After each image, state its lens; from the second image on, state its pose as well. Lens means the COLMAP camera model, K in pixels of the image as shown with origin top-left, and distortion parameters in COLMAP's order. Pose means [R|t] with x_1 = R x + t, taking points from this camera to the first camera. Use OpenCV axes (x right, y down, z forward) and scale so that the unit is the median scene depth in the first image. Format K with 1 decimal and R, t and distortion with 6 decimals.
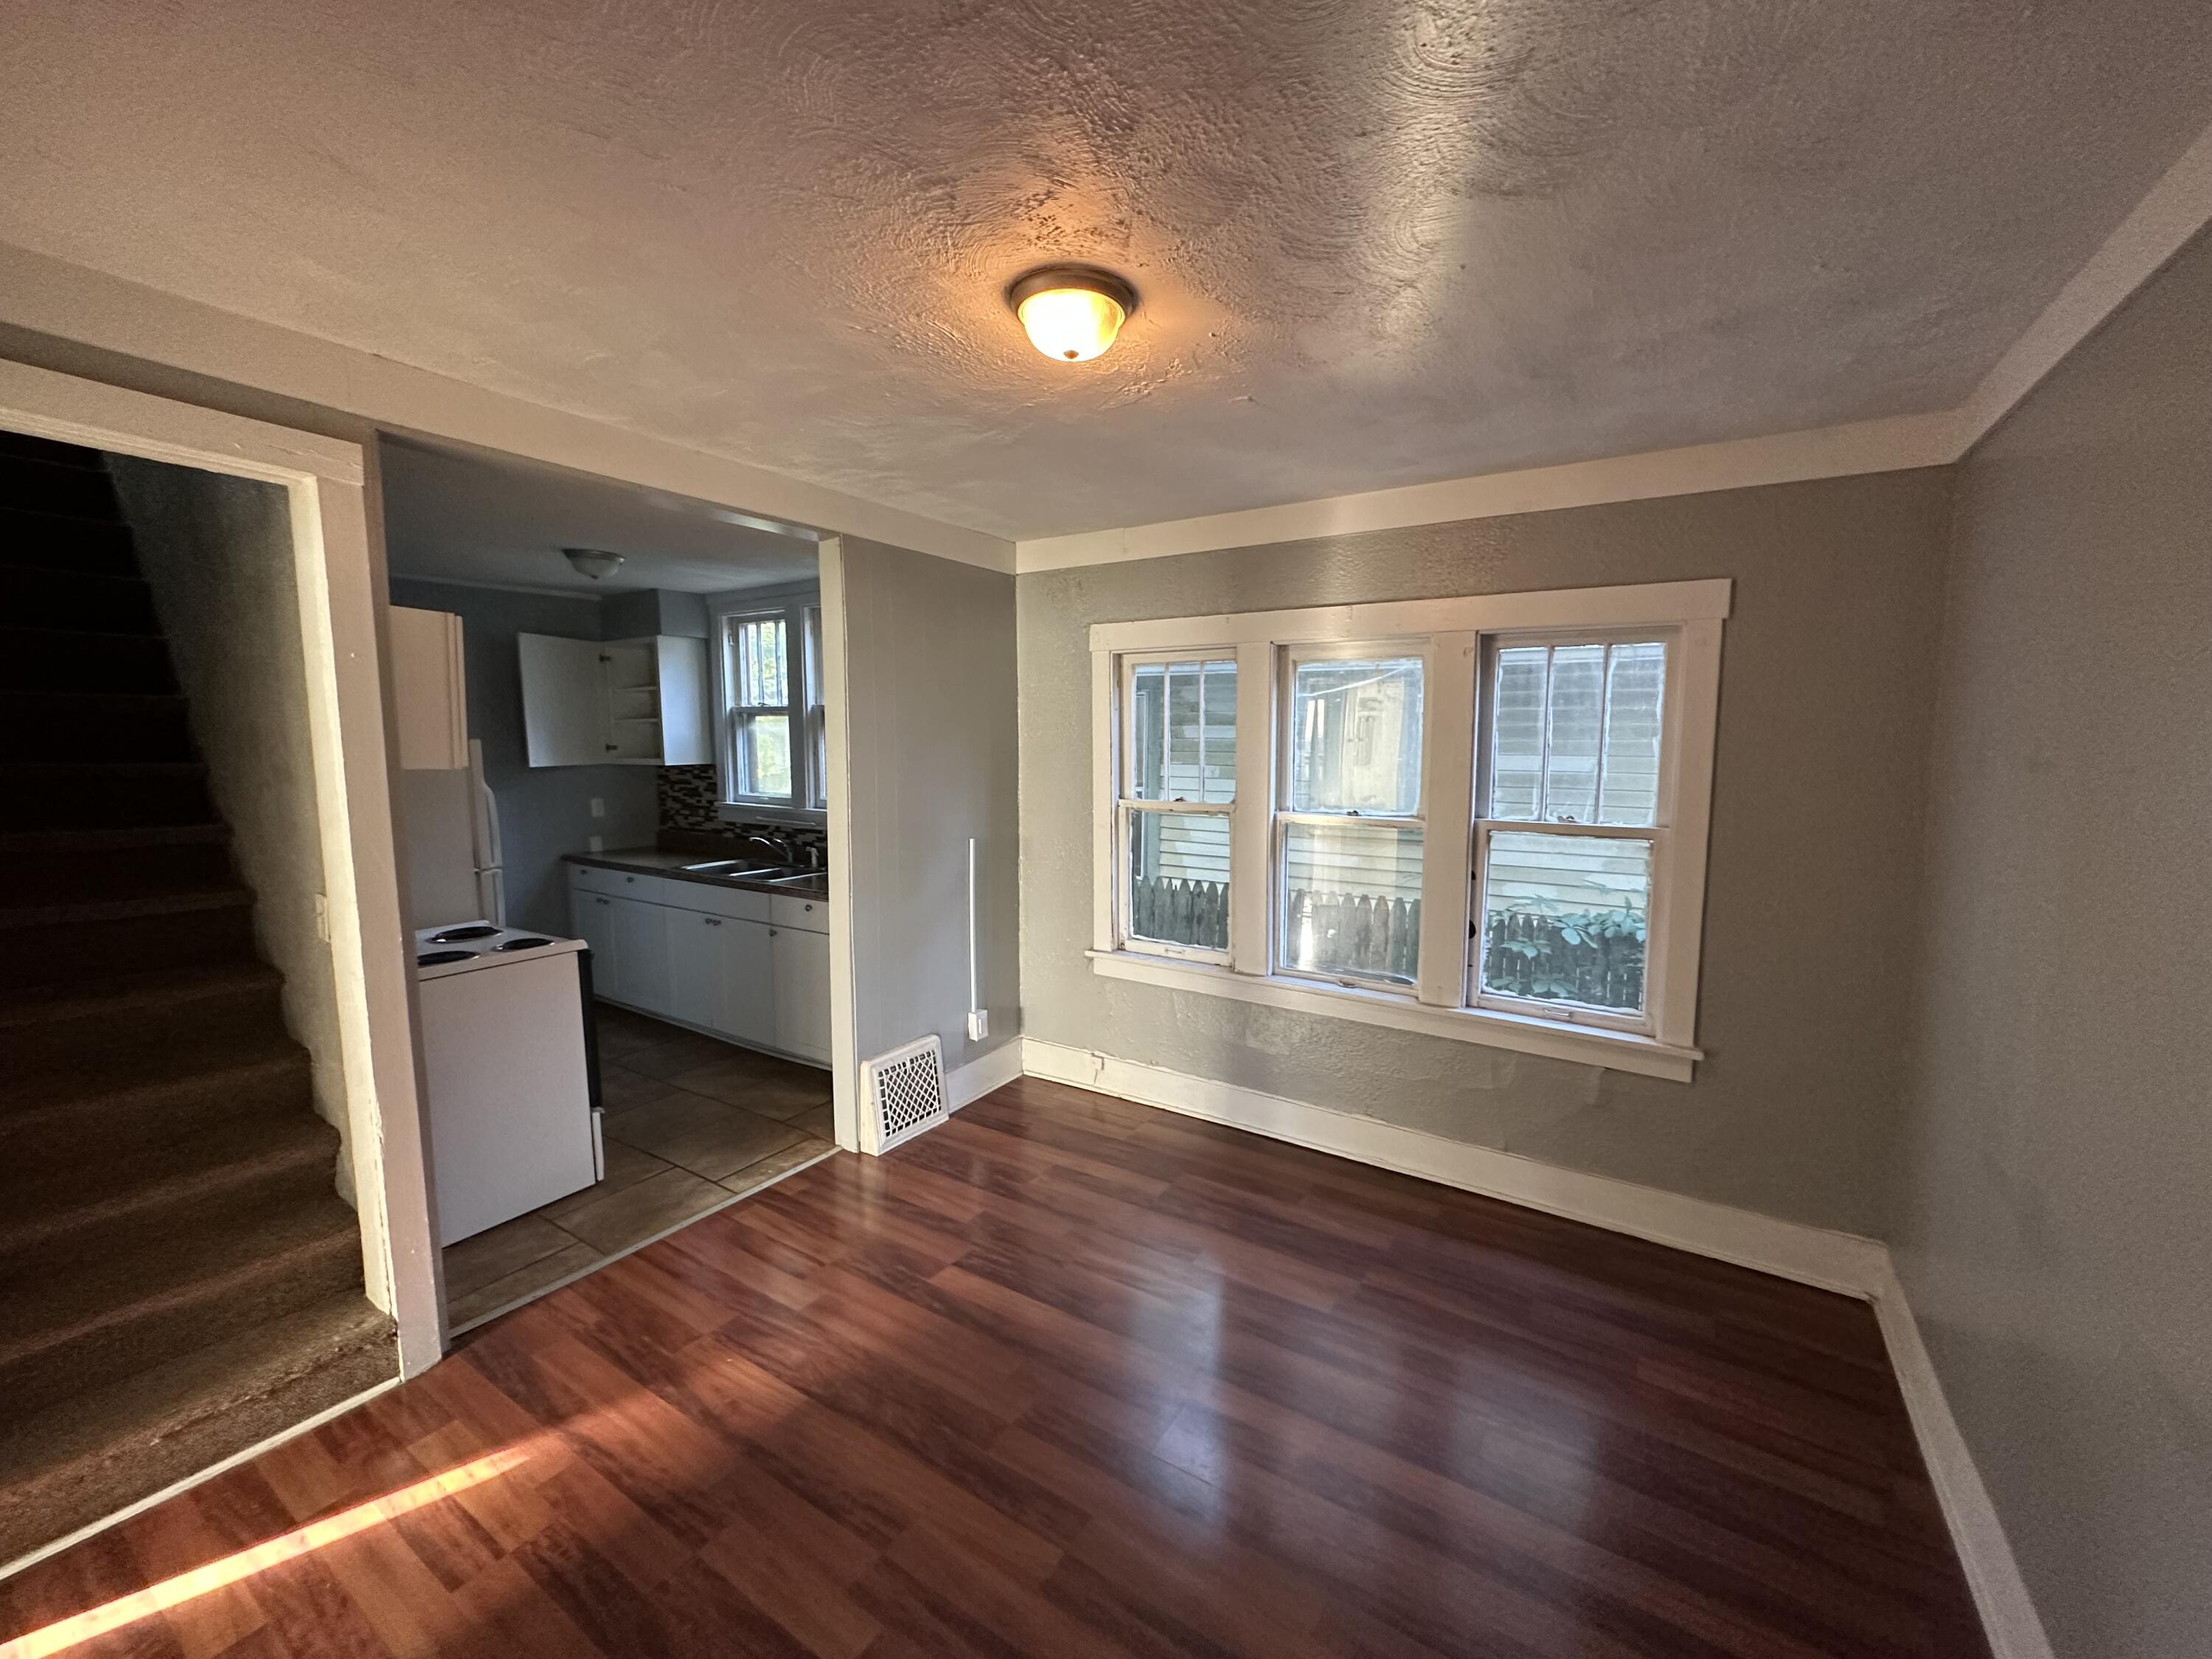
lens RADIAL K [[883.5, 0, 1106.0], [0, 883.5, 829.5], [0, 0, 1]] dist [-0.001553, -0.000036]
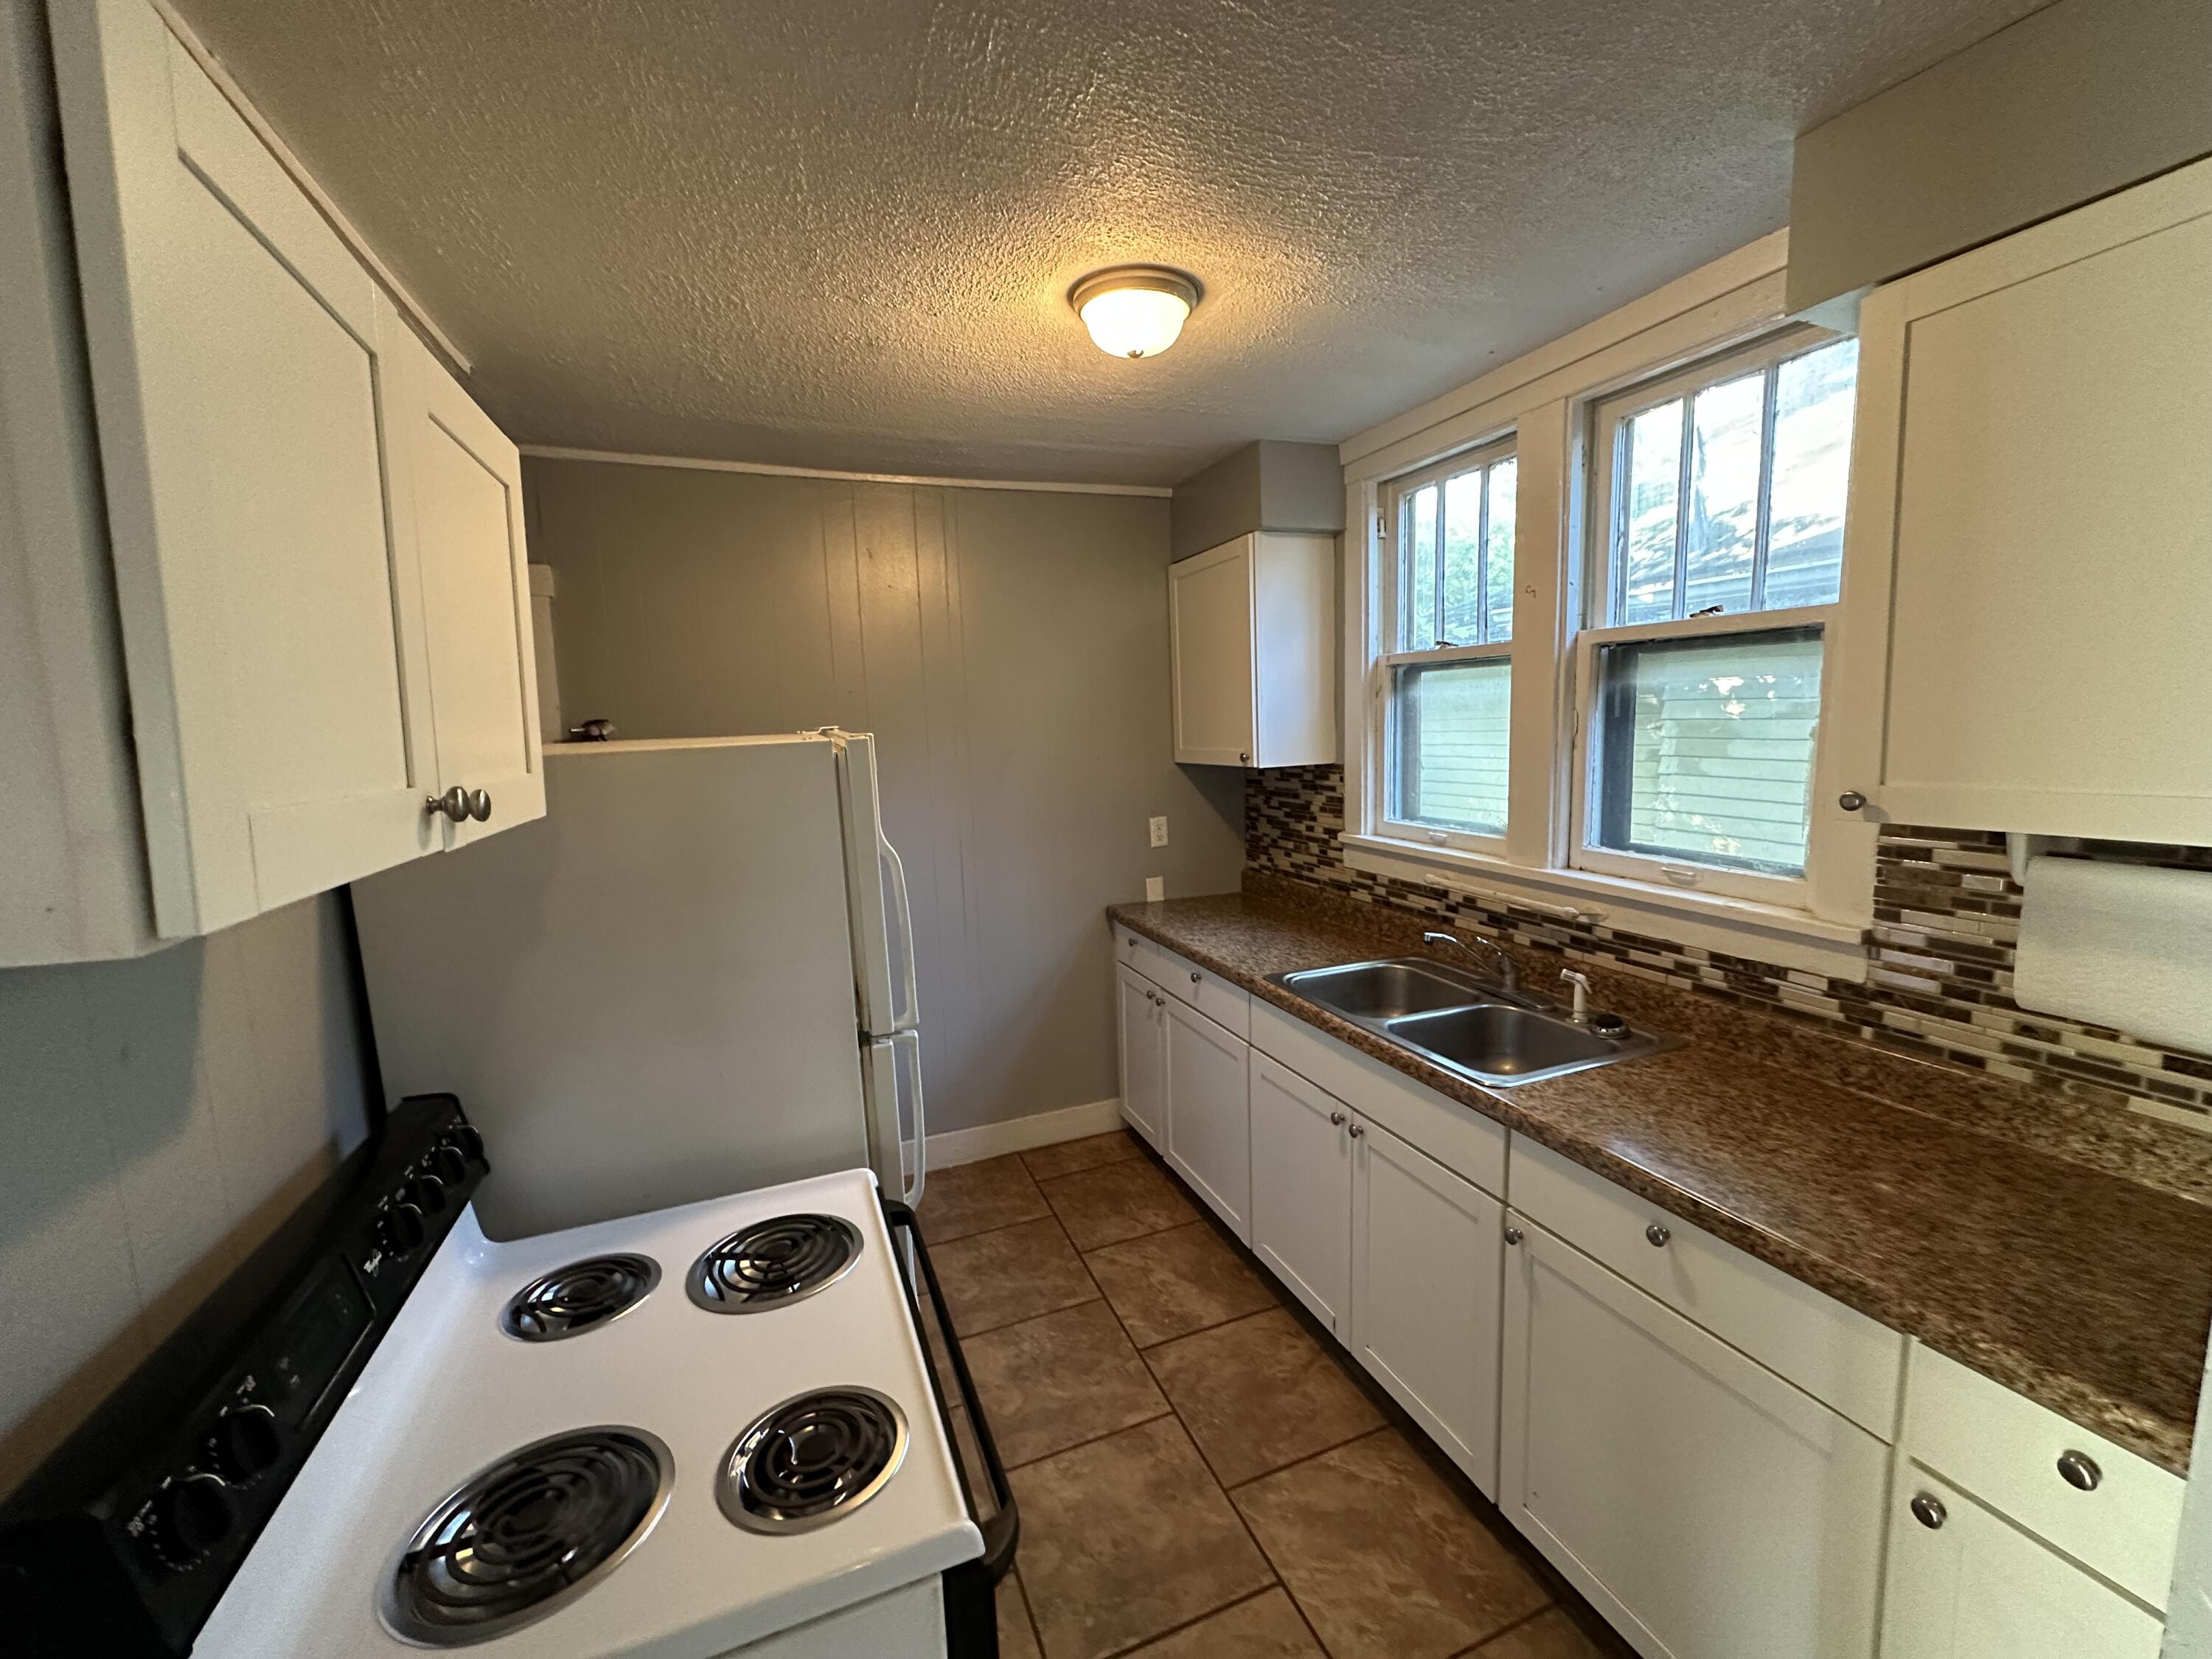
lens RADIAL K [[883.5, 0, 1106.0], [0, 883.5, 829.5], [0, 0, 1]] dist [-0.001553, -0.000036]
pose [[0.809818, 0.042290, -0.585155, -0.240465], [-0.024651, 0.998971, 0.038082, -0.051044], [0.586163, -0.016415, 0.810027, 0.473286]]
